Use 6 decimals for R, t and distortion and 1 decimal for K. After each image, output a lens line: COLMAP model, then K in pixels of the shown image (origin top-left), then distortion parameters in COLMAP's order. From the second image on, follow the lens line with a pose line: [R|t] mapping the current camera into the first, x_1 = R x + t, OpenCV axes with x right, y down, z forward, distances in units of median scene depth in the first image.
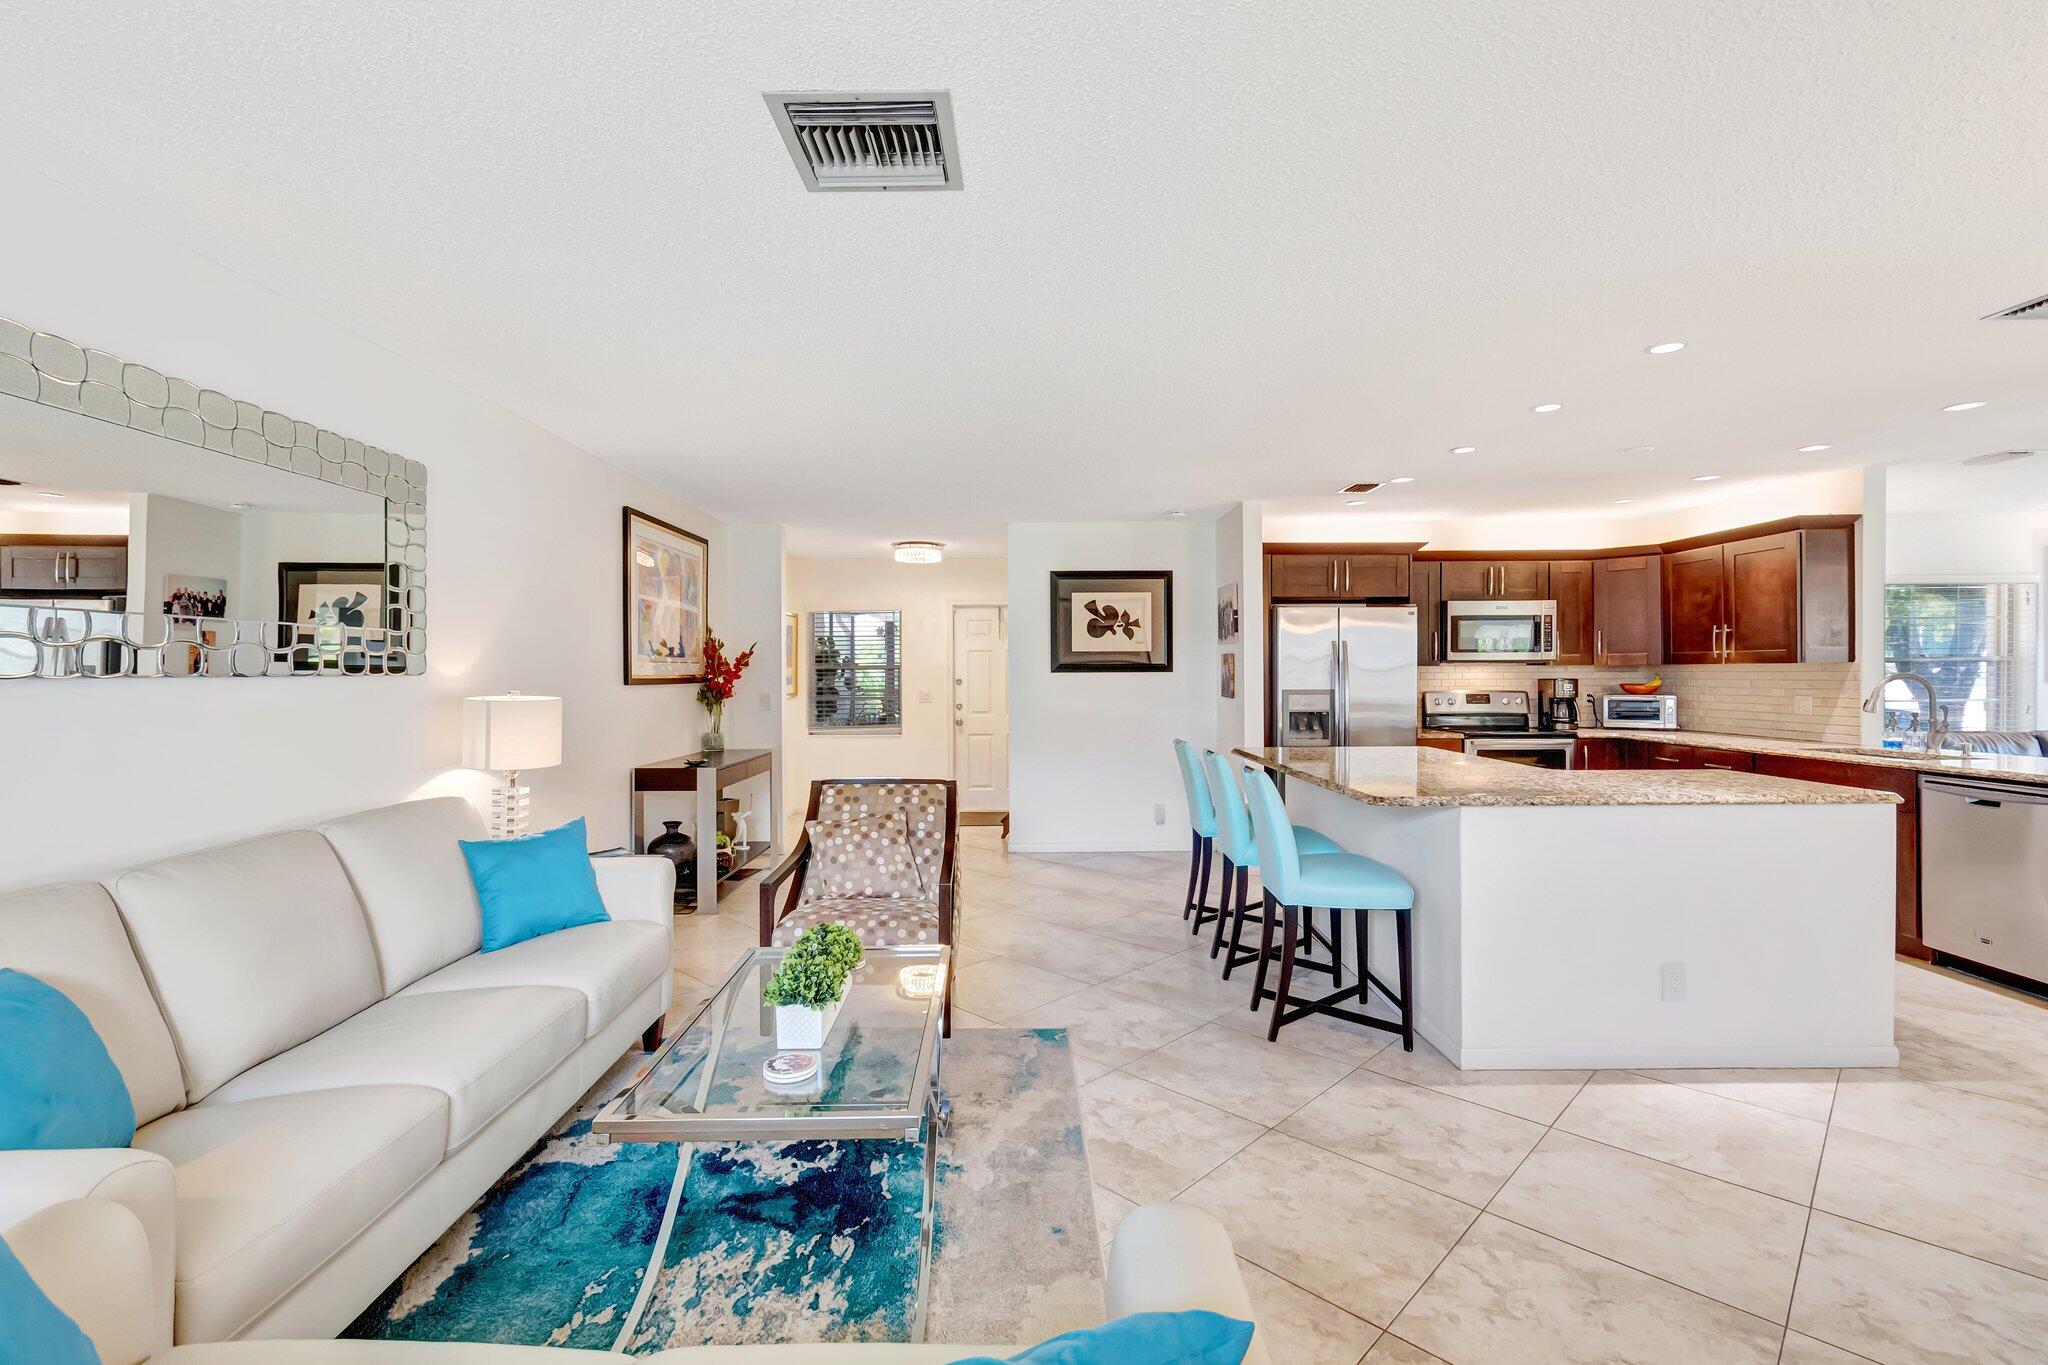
lens RADIAL K [[915.7, 0, 1005.7], [0, 915.7, 677.1], [0, 0, 1]] dist [-0.000593, -0.001221]
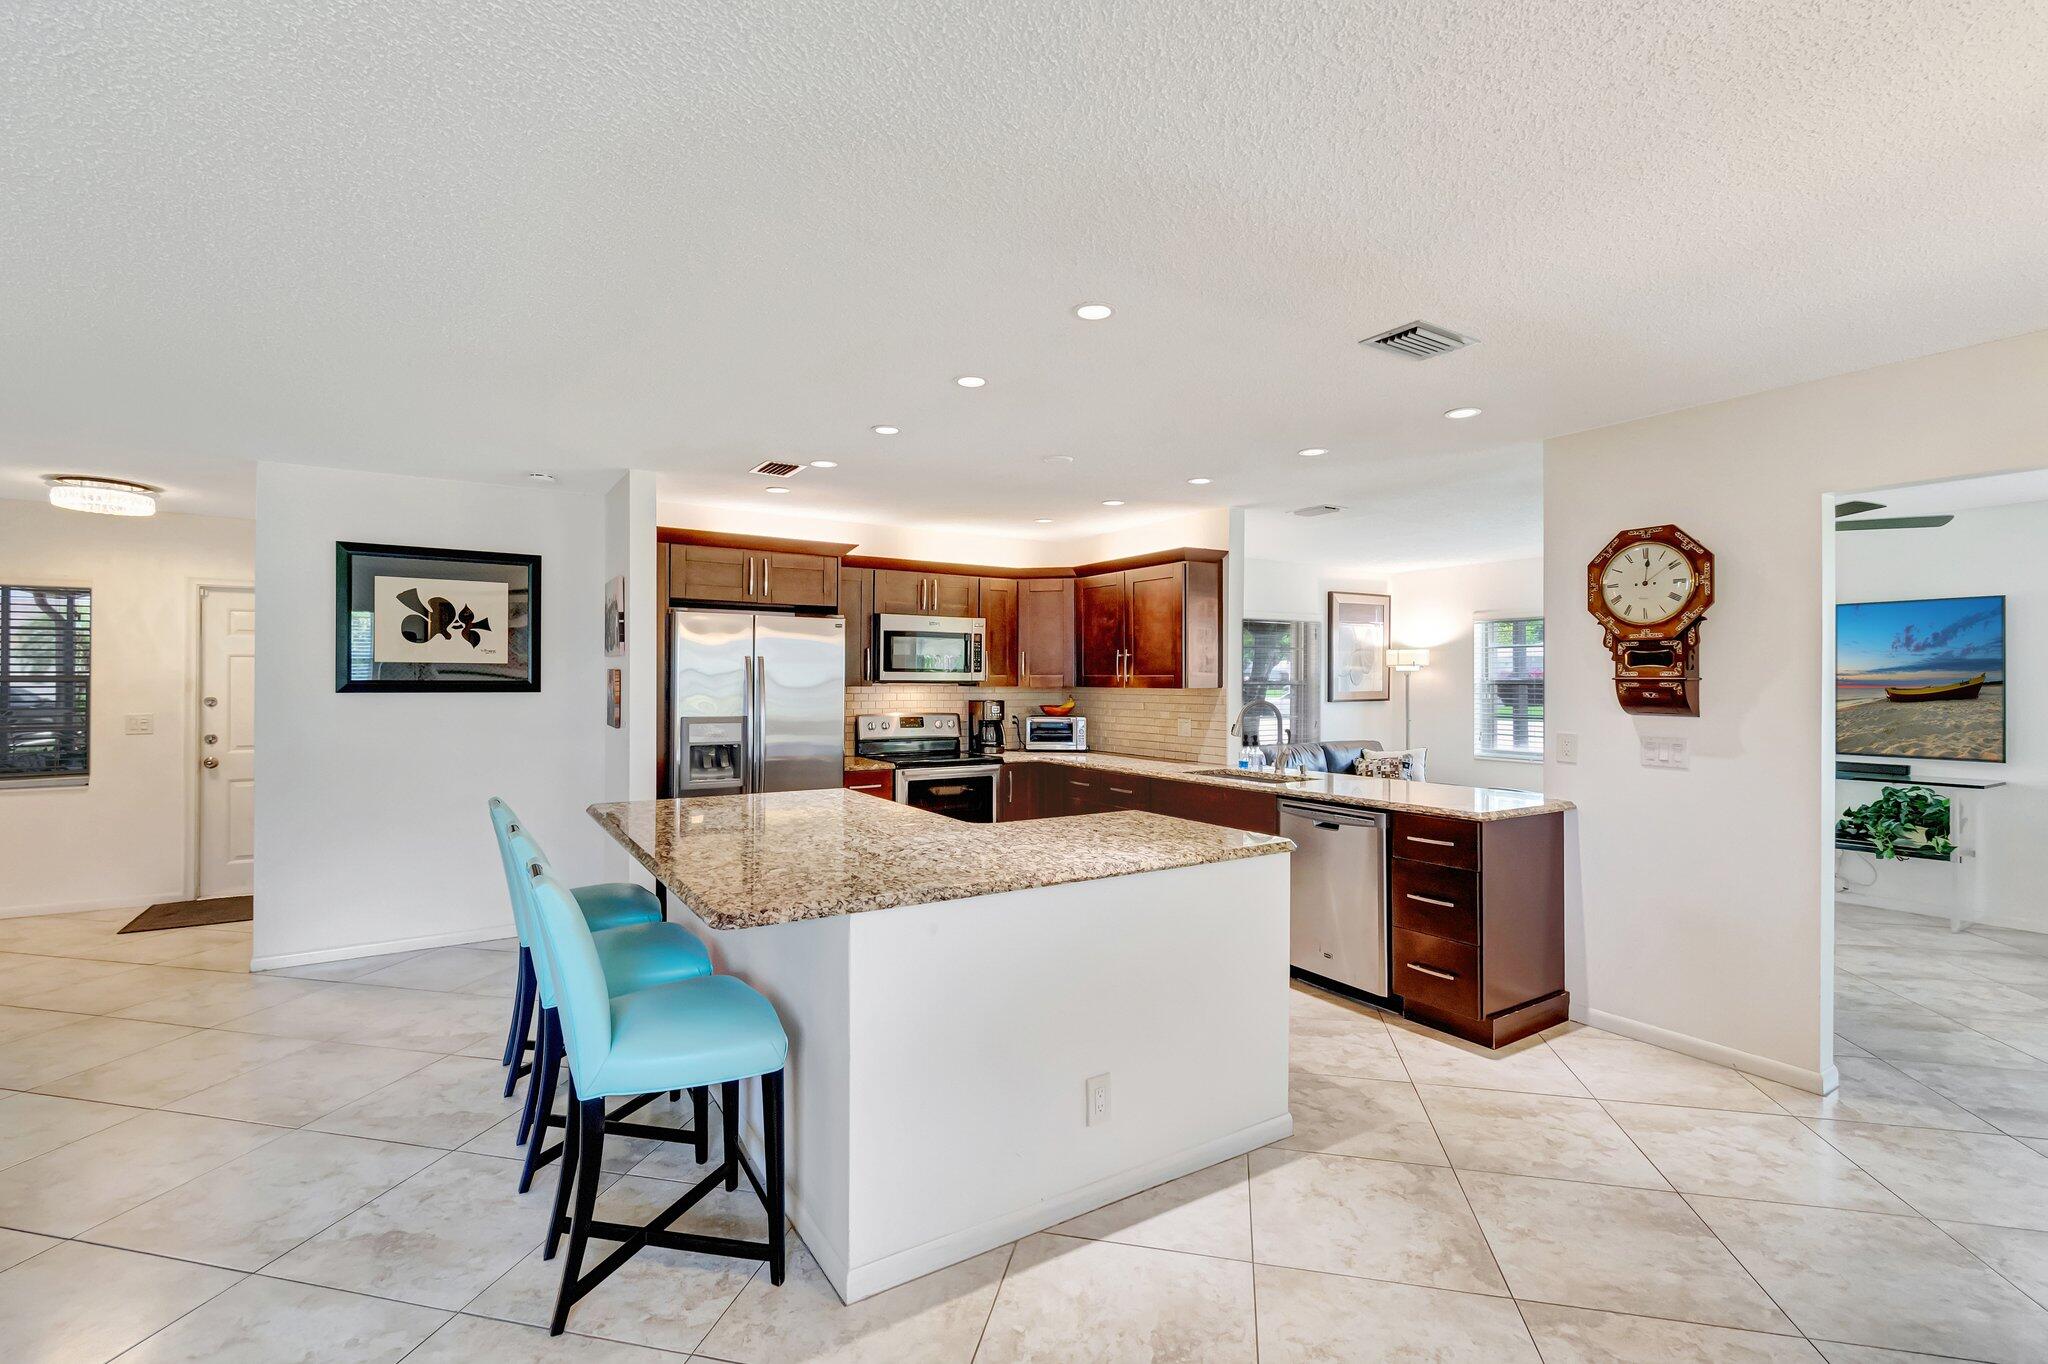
lens RADIAL K [[890.0, 0, 1024.0], [0, 890.0, 682.0], [0, 0, 1]] dist [0.000156, -0.000117]
pose [[0.838404, 0.006777, 0.545008, 0.132253], [-0.005365, 0.999977, -0.004183, -0.014472], [-0.545024, 0.000583, 0.838421, 0.203529]]
